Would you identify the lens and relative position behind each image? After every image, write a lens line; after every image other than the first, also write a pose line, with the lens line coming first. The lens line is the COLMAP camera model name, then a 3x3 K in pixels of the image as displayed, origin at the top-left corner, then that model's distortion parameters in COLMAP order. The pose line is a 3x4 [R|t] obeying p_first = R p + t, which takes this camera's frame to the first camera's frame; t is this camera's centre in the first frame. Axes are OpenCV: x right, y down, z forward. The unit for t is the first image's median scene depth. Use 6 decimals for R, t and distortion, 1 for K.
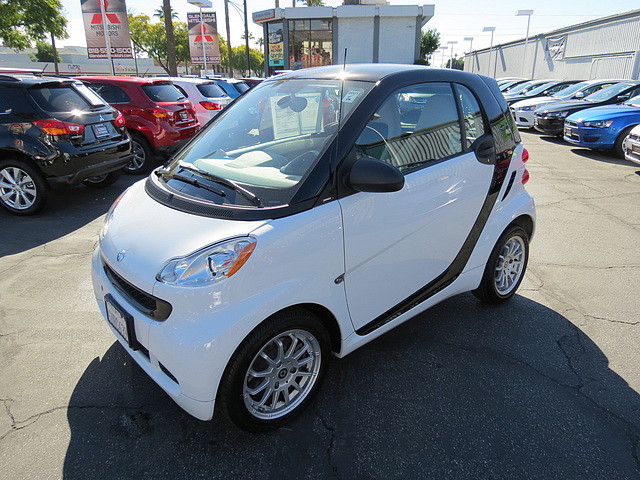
lens RADIAL K [[458.0, 0, 320.0], [0, 458.0, 240.0], [0, 0, 1]] dist [-0.024177, 0.004780]
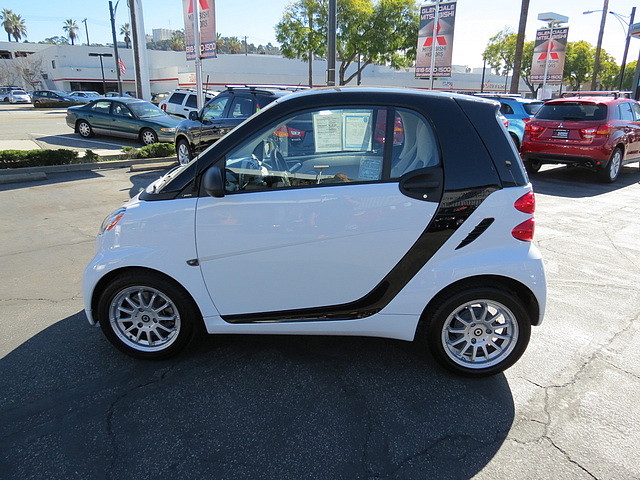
lens RADIAL K [[458.0, 0, 320.0], [0, 458.0, 240.0], [0, 0, 1]] dist [-0.024177, 0.004780]
pose [[0.720137, 0.224866, -0.656382, 0.157804], [-0.247150, 0.967108, 0.060160, -0.018919], [0.648320, 0.118902, 0.752026, 0.044262]]
